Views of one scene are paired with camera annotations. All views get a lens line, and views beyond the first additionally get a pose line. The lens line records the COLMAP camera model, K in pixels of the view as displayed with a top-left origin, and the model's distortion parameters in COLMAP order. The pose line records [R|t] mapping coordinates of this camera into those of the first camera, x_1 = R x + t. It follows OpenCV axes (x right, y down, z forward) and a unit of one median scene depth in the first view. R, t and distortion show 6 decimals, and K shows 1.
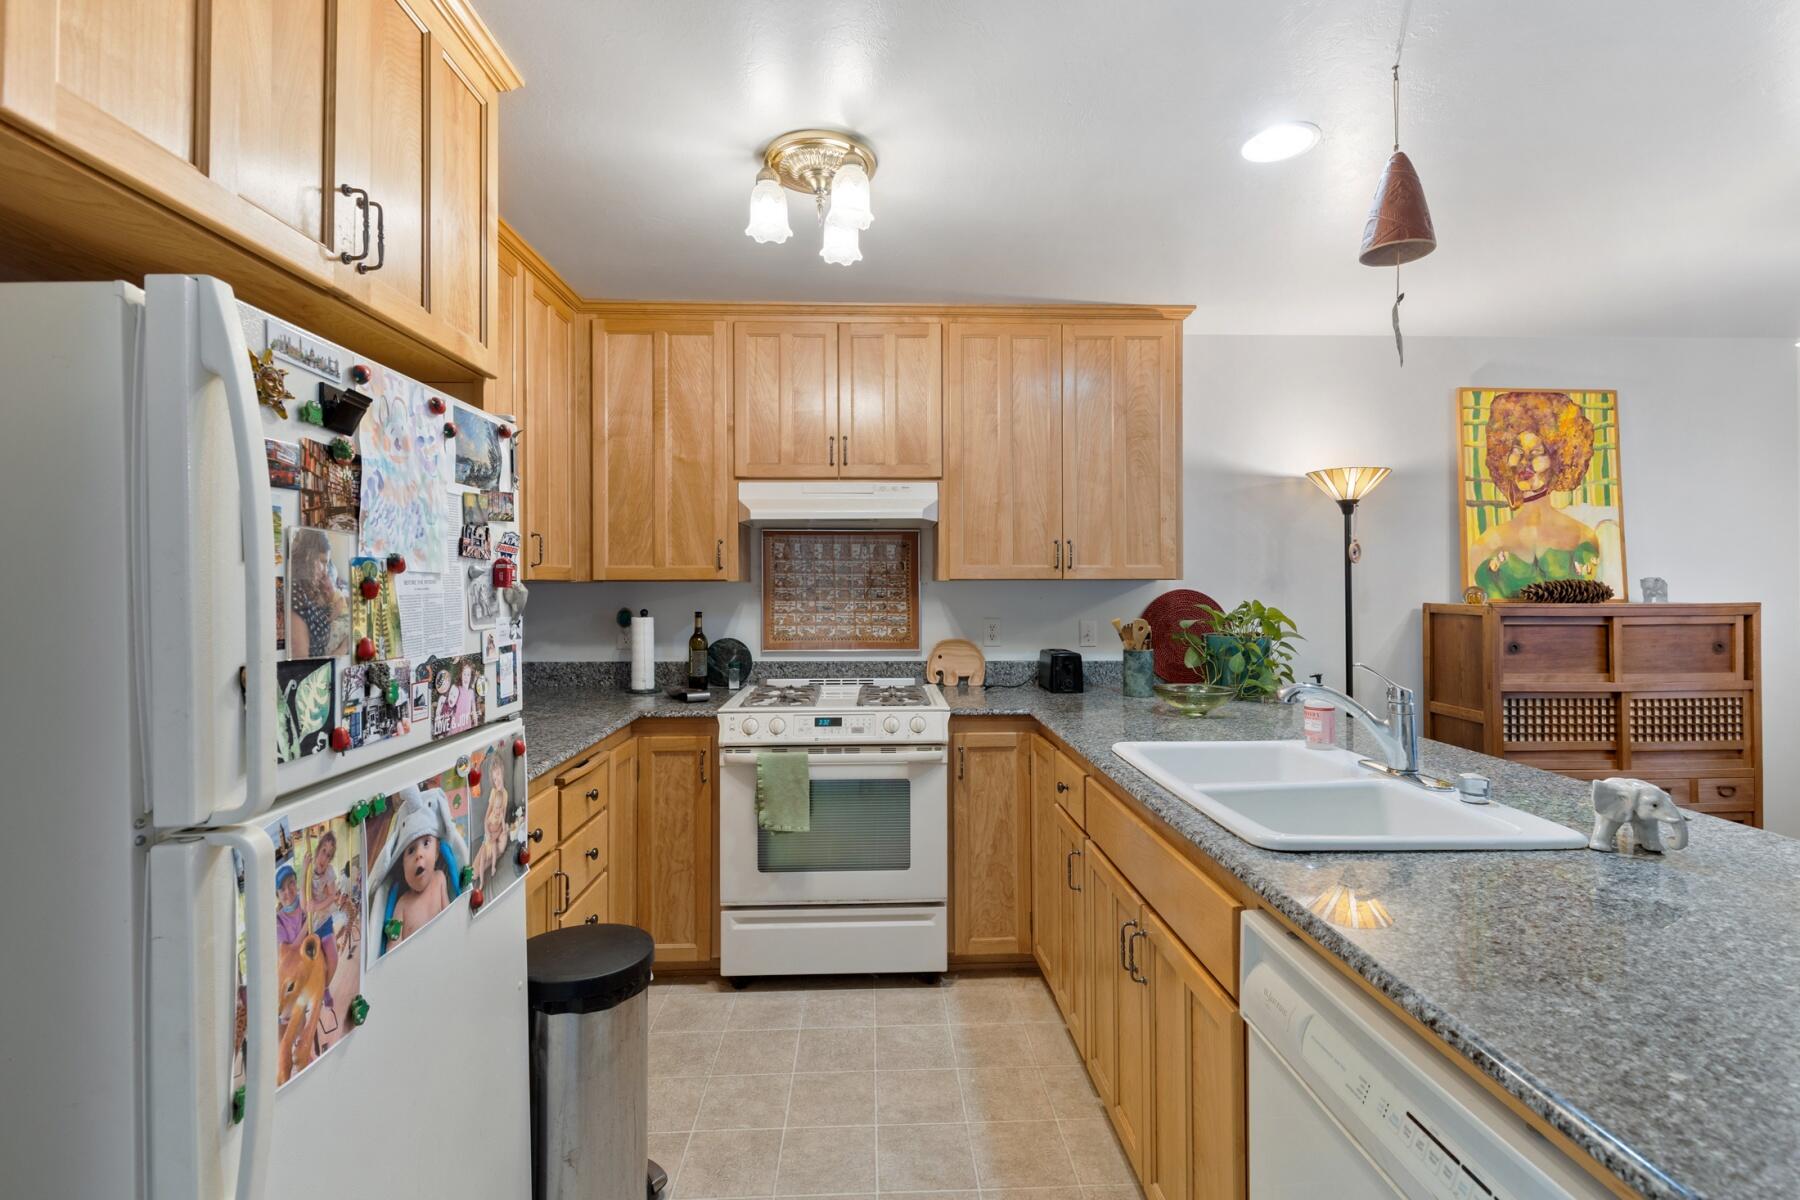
lens RADIAL K [[803.9, 0, 907.3], [0, 803.9, 578.6], [0, 0, 1]] dist [0.004006, -0.000426]
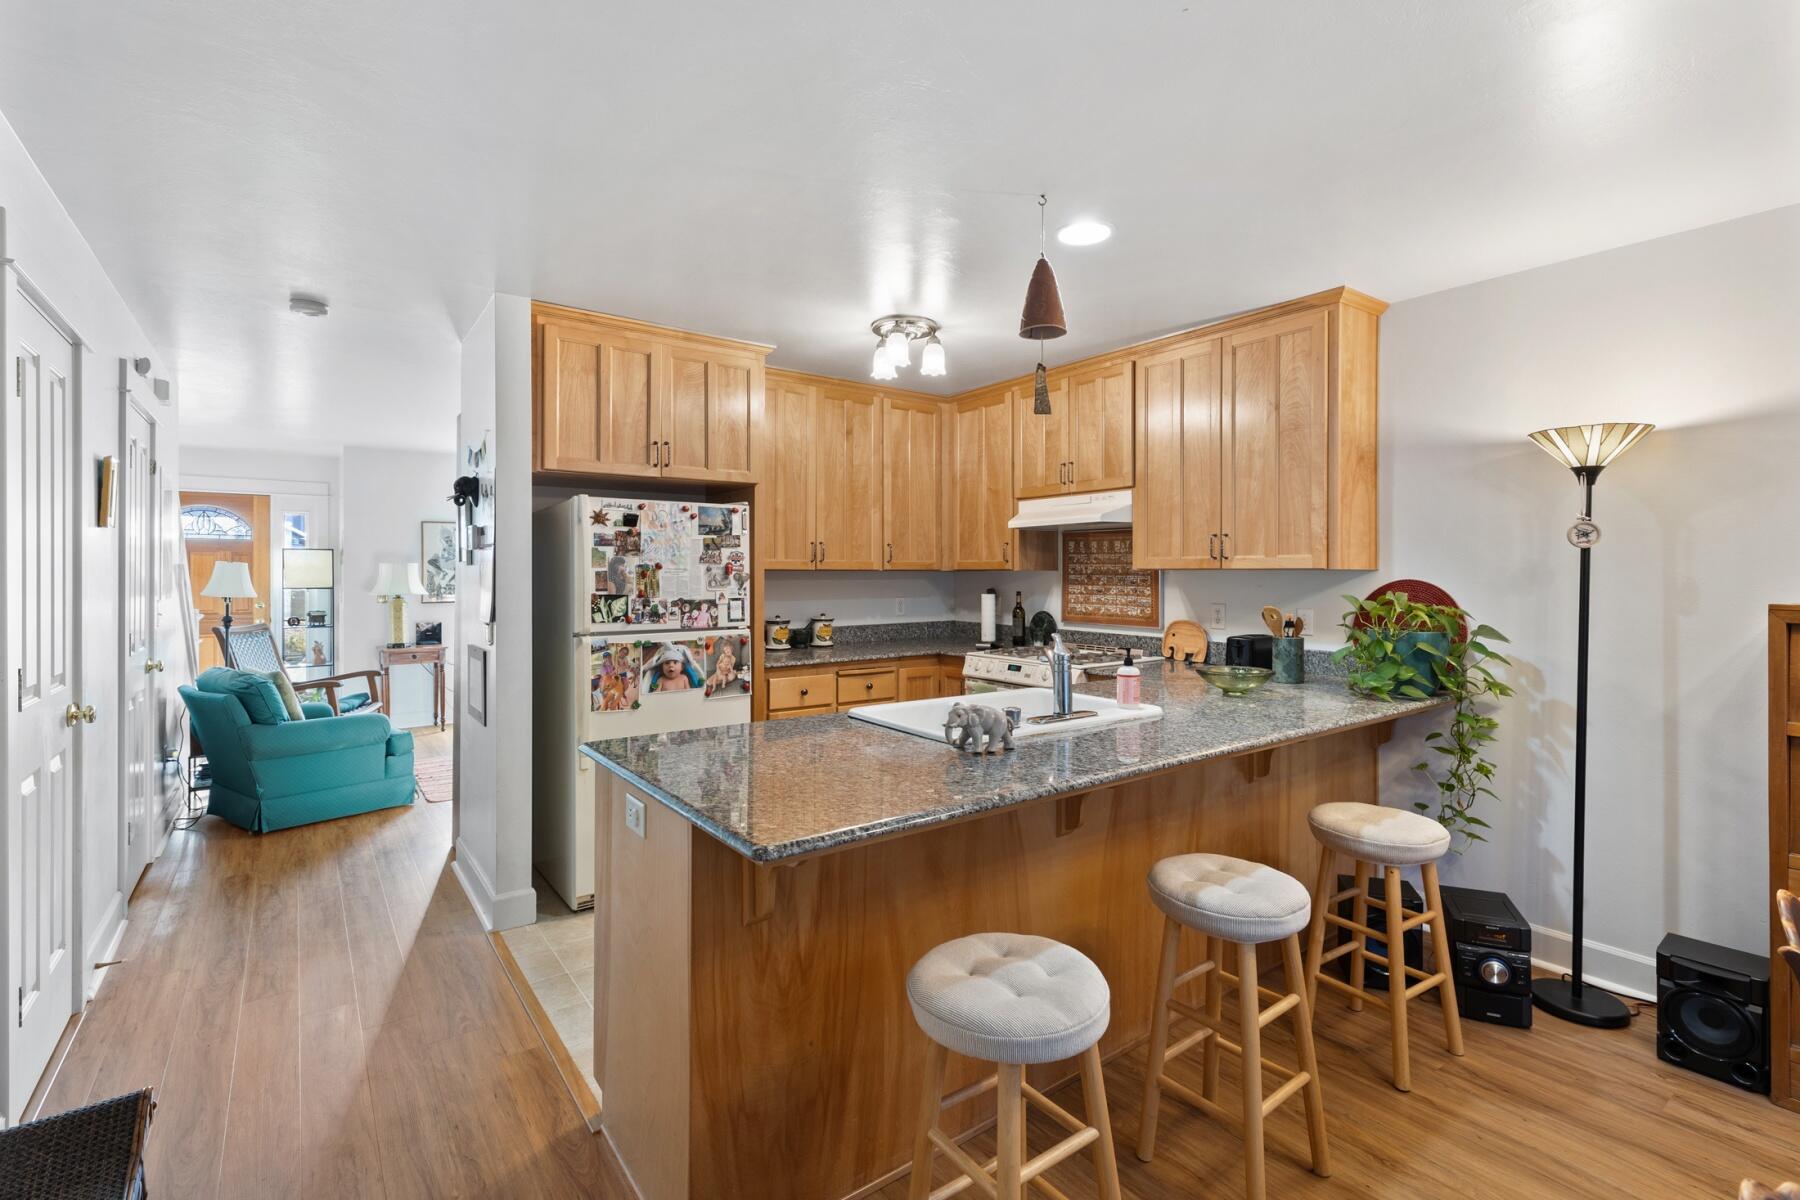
lens RADIAL K [[808.8, 0, 924.1], [0, 808.8, 573.1], [0, 0, 1]] dist [-0.000741, -0.000054]
pose [[0.577128, 0.003366, -0.816647, 0.854258], [0.004691, 0.999961, 0.007437, -0.003531], [0.816641, -0.008123, 0.577089, 0.023888]]
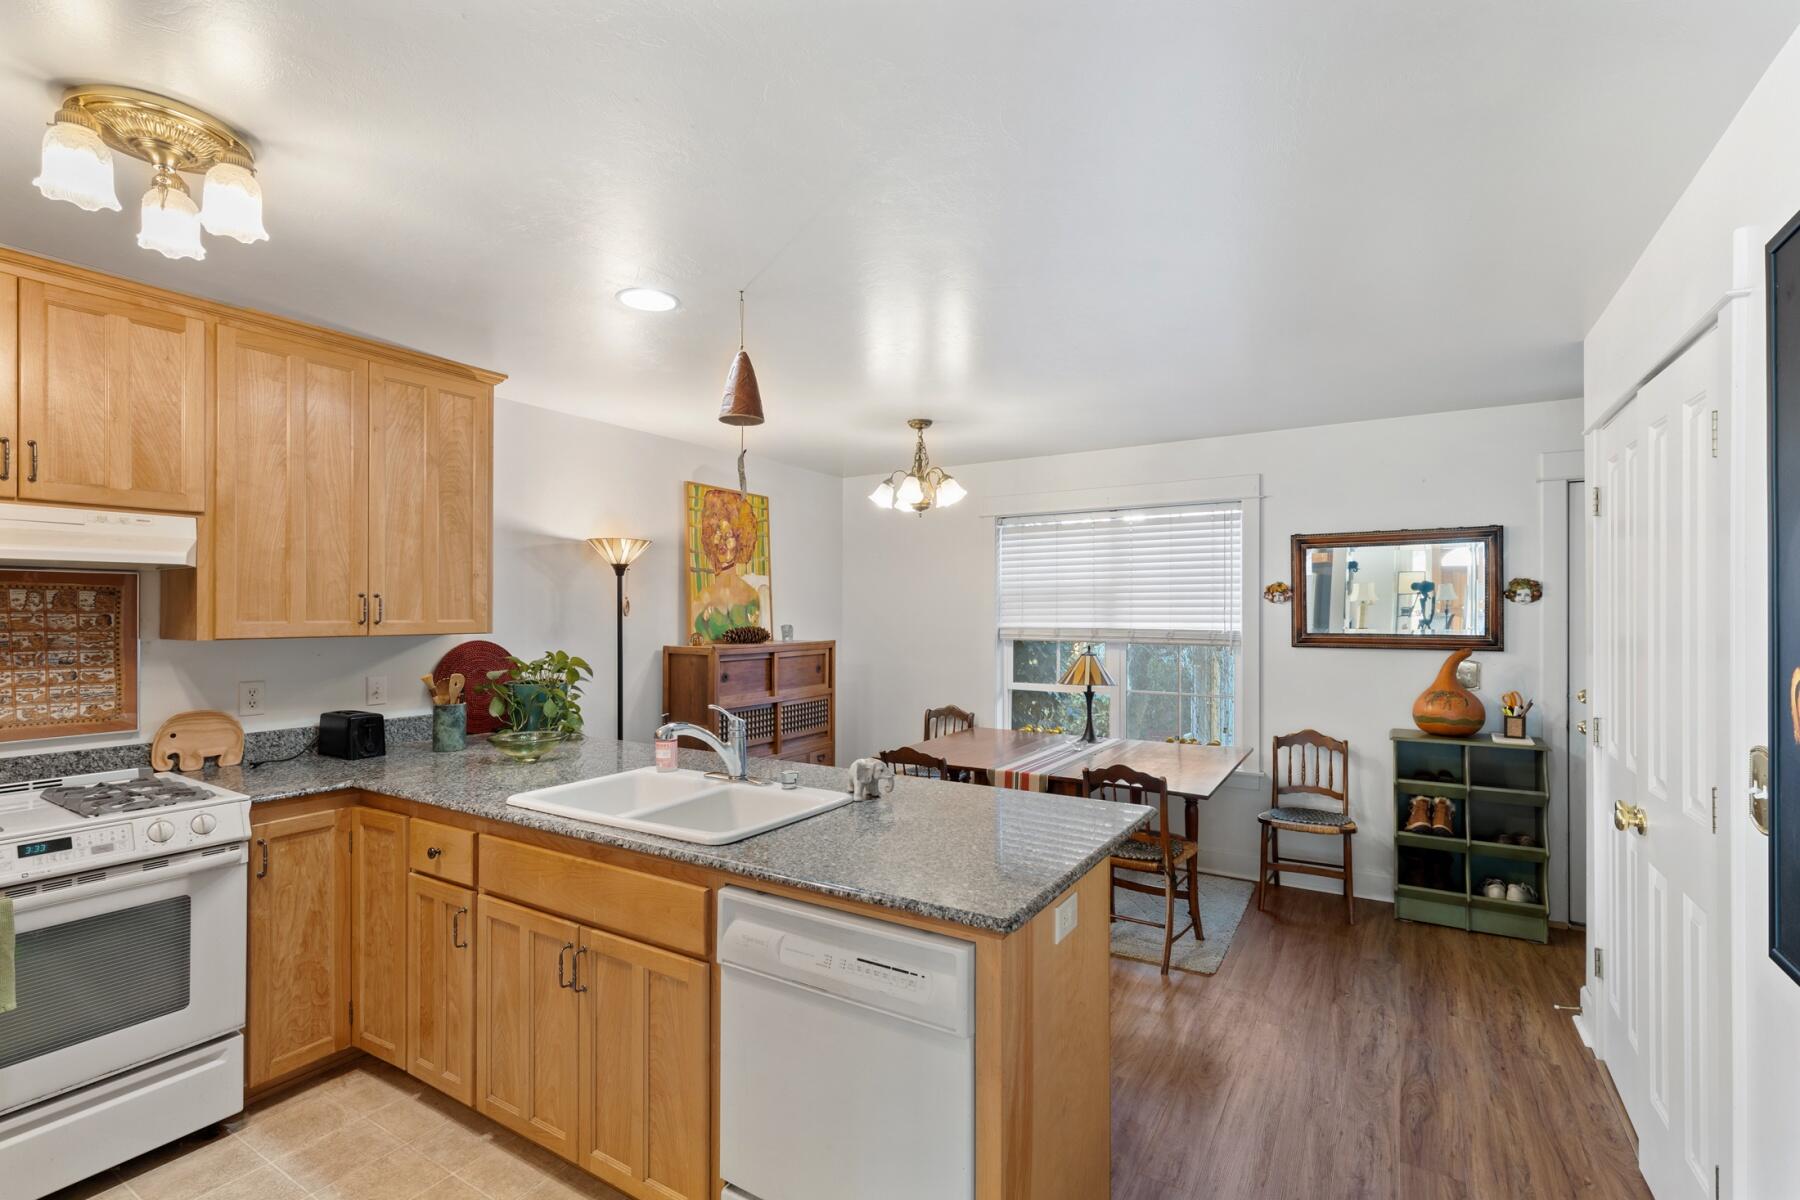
lens RADIAL K [[805.2, 0, 897.4], [0, 805.2, 606.5], [0, 0, 1]] dist [0.001316, 0.000222]
pose [[0.563653, 0.007680, 0.825976, -0.227746], [-0.009974, 0.999947, -0.002491, -0.036306], [-0.825951, -0.006835, 0.563700, -0.028631]]
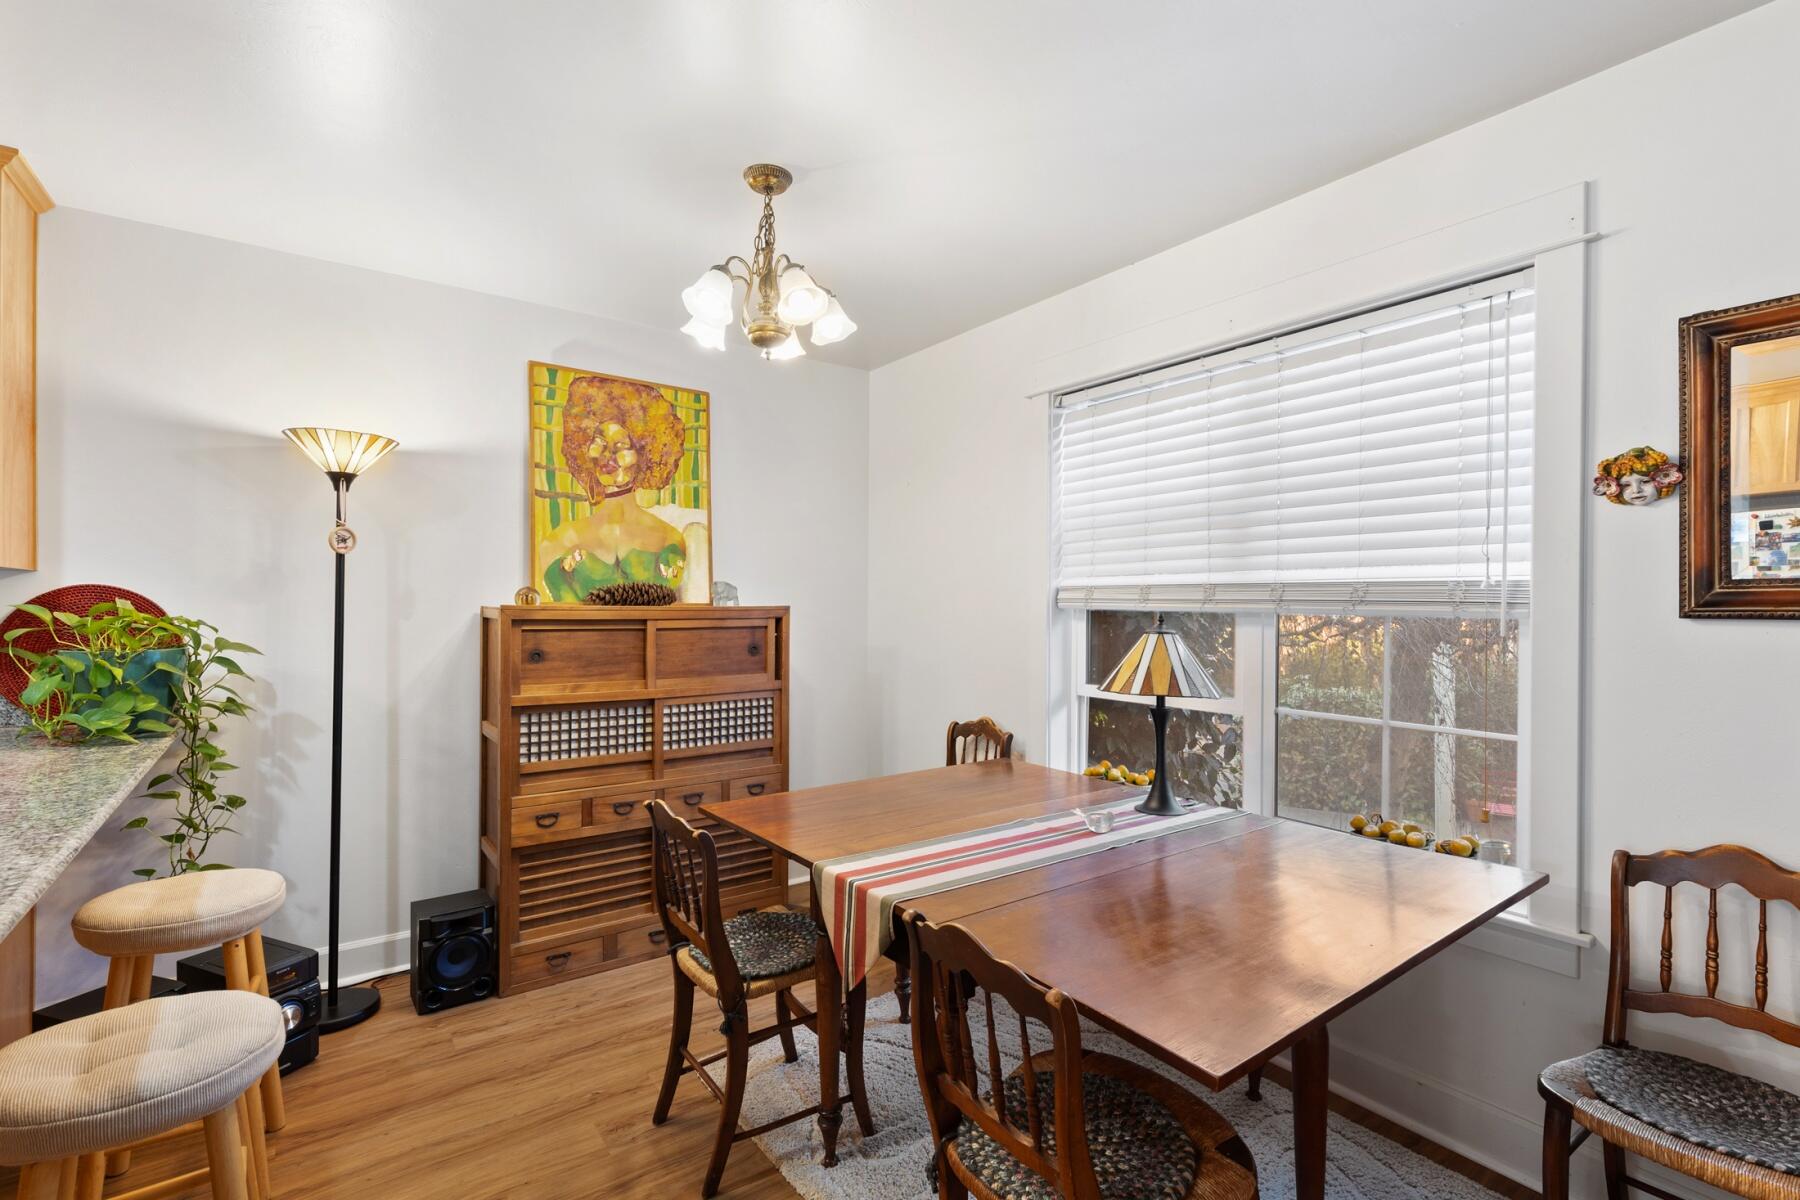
lens RADIAL K [[817.4, 0, 900.0], [0, 817.4, 600.0], [0, 0, 1]] dist [0.000169, -0.000211]
pose [[0.827129, 0.009122, 0.561938, 0.579350], [-0.013666, 0.999899, 0.003884, 0.016060], [-0.561846, -0.010892, 0.827170, 0.037420]]
